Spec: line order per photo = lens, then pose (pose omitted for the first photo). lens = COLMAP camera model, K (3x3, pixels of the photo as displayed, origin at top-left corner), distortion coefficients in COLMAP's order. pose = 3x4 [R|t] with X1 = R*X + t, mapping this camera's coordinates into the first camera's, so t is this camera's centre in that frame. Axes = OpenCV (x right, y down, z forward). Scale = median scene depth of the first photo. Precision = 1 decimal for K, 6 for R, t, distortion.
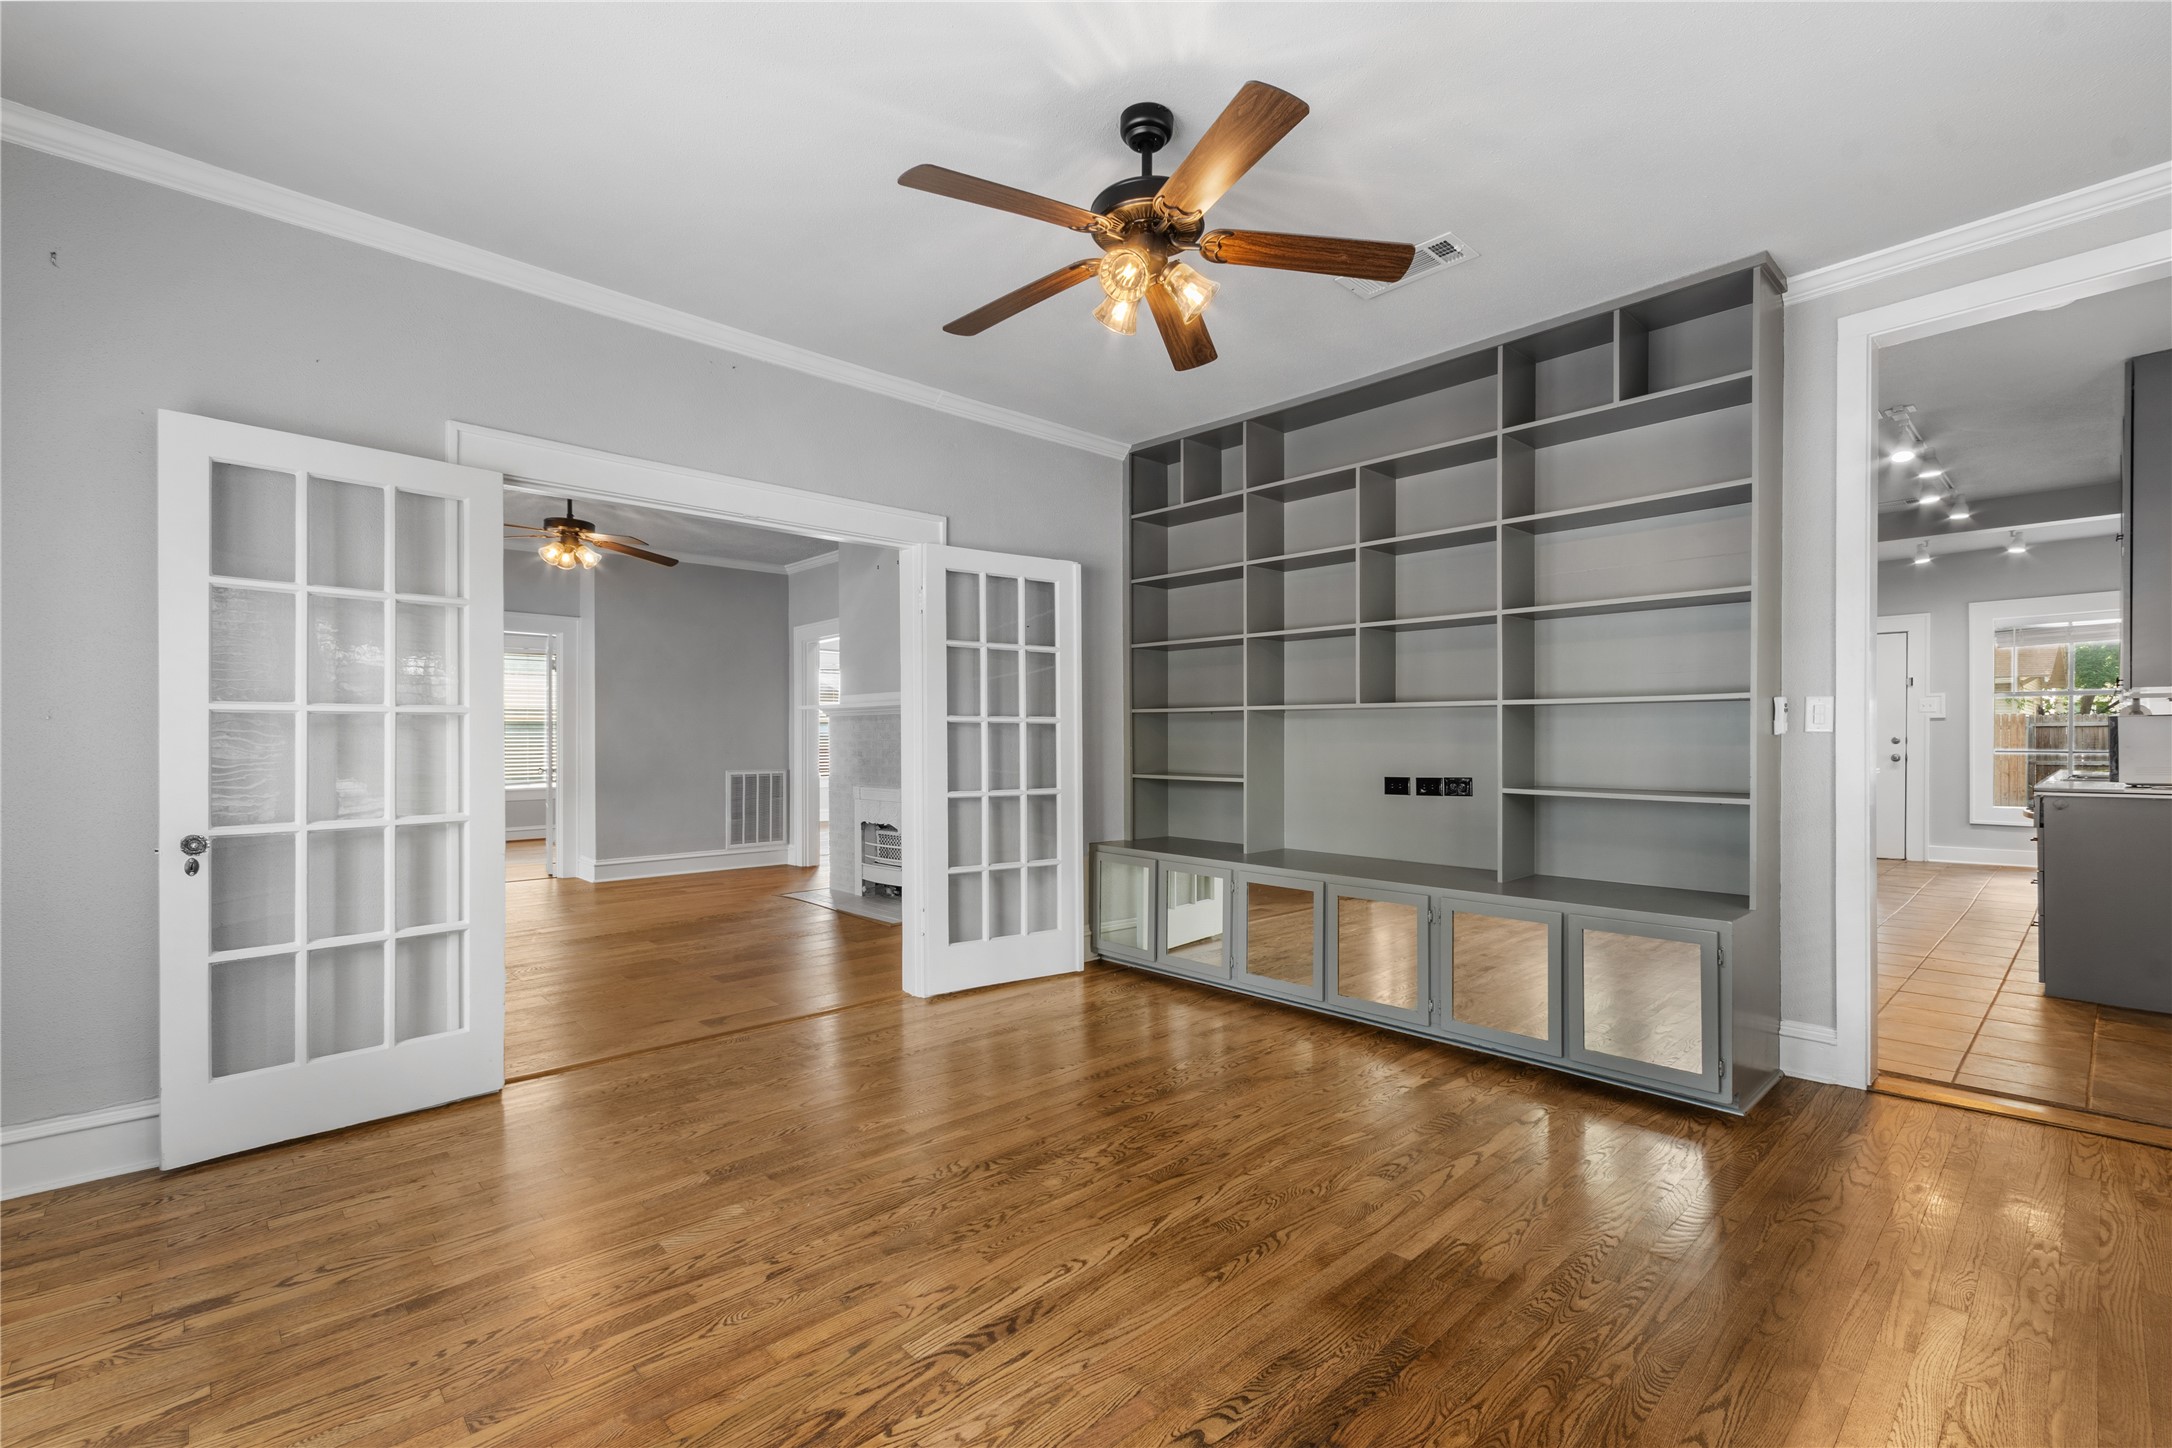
lens RADIAL K [[952.0, 0, 1092.6], [0, 952.0, 736.6], [0, 0, 1]] dist [0.000960, -0.000753]
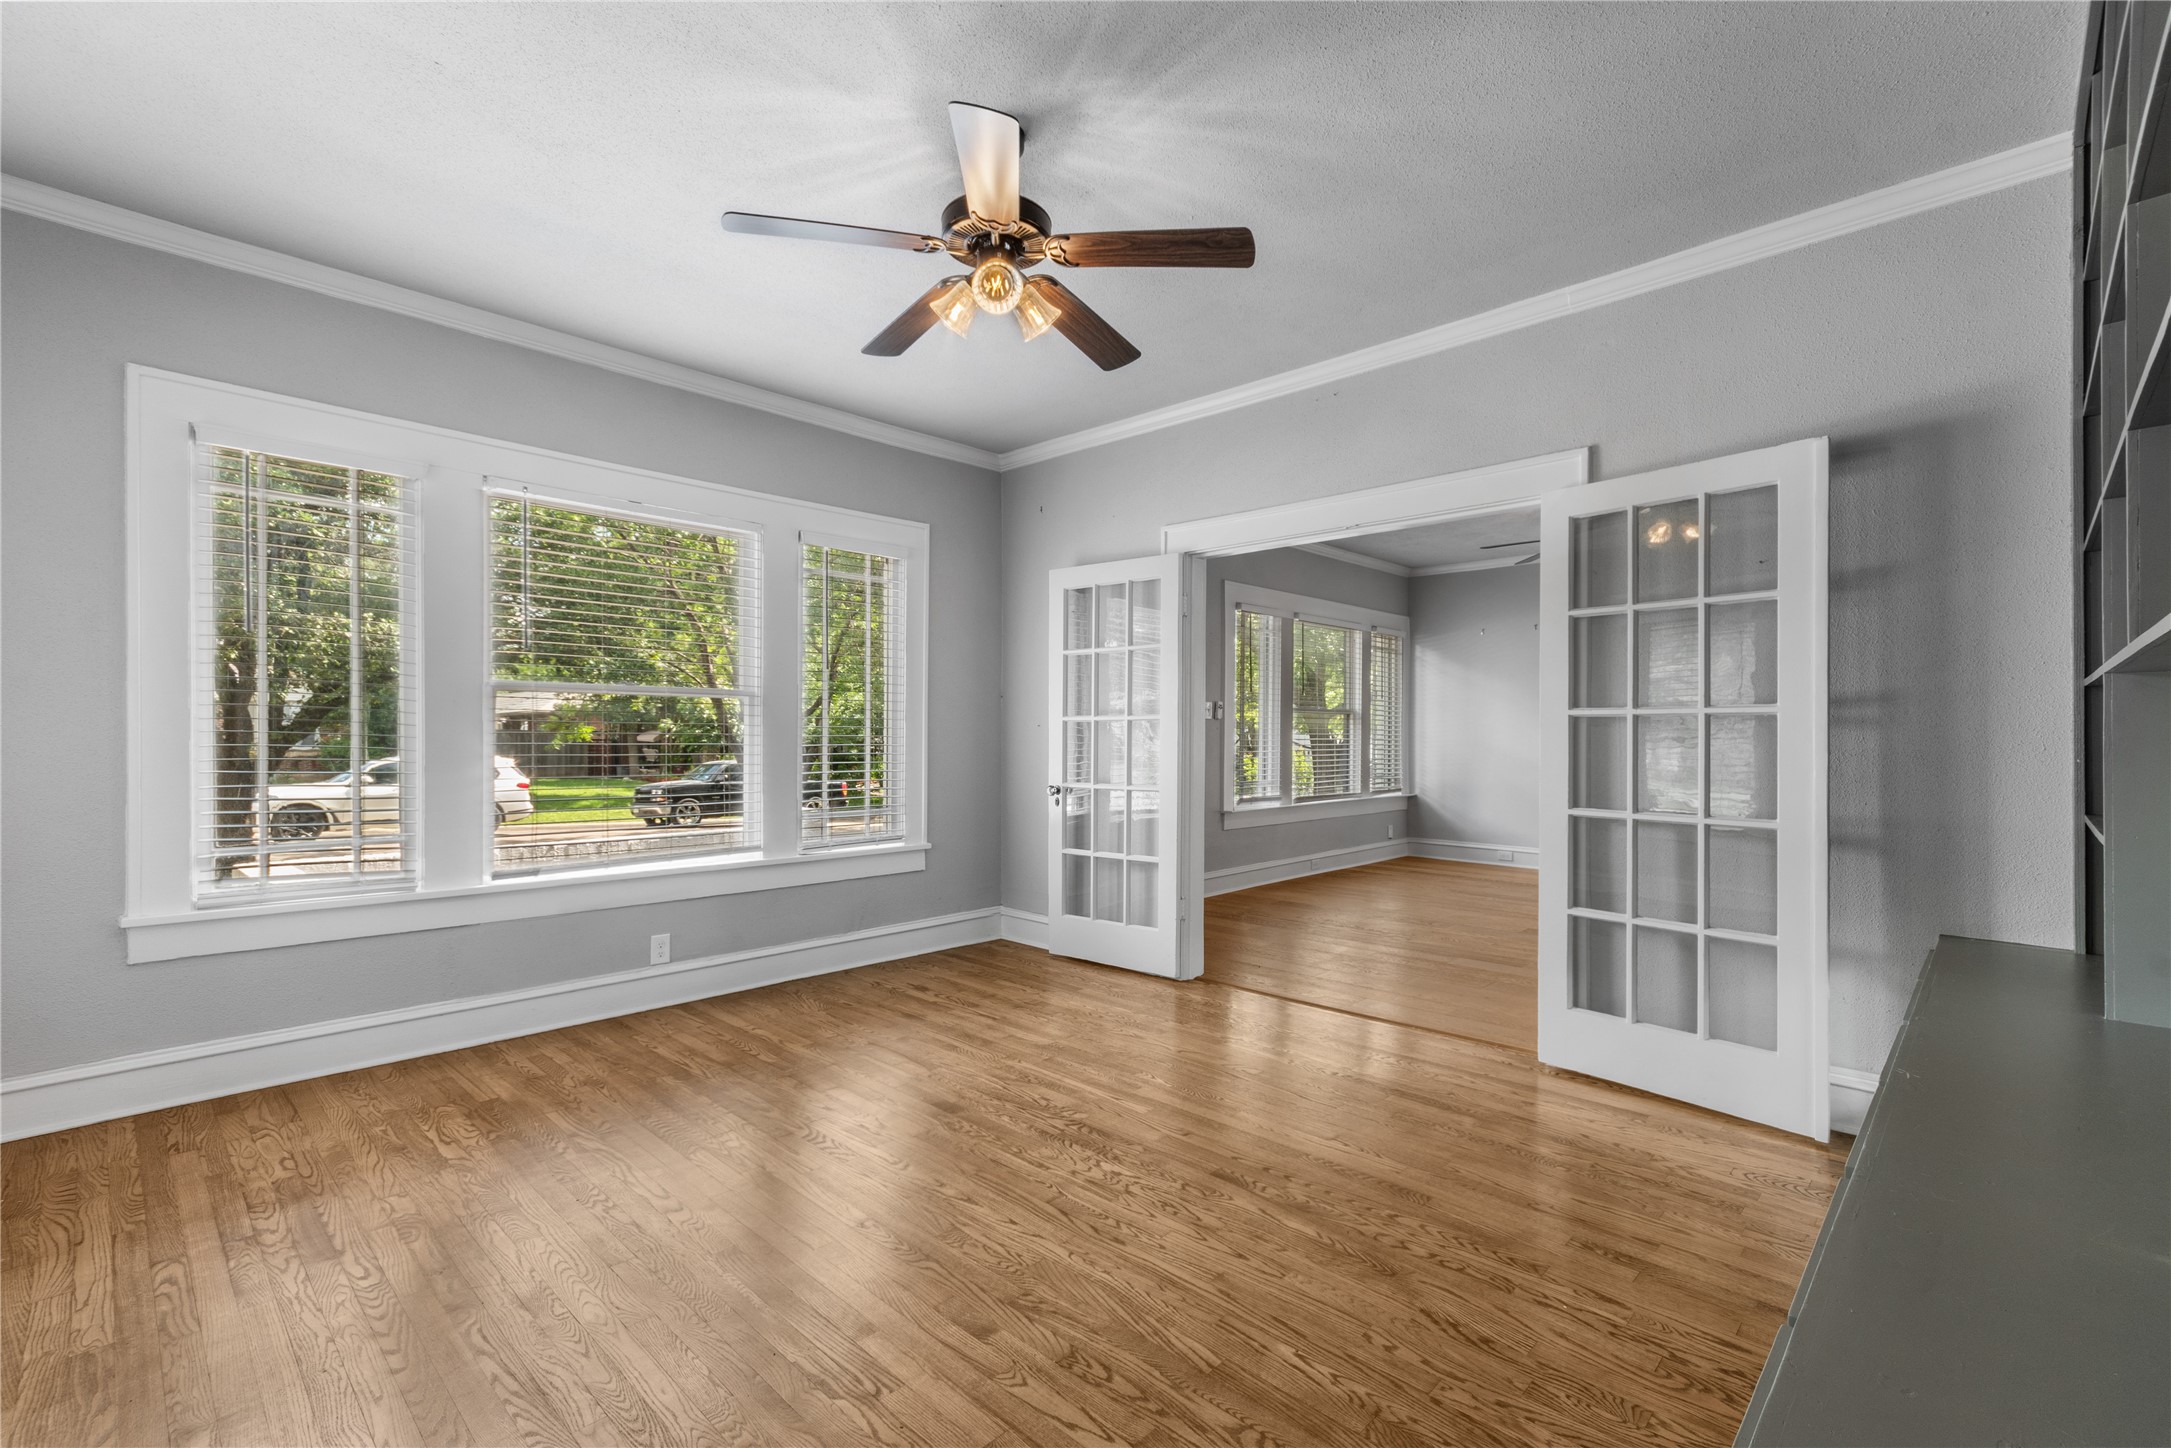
lens RADIAL K [[951.6, 0, 1077.3], [0, 951.6, 725.5], [0, 0, 1]] dist [0.000960, -0.000753]
pose [[0.046766, -0.004576, -0.998895, 0.972960], [-0.000207, 0.999989, -0.004591, -0.007045], [0.998906, 0.000422, 0.046764, 0.929507]]
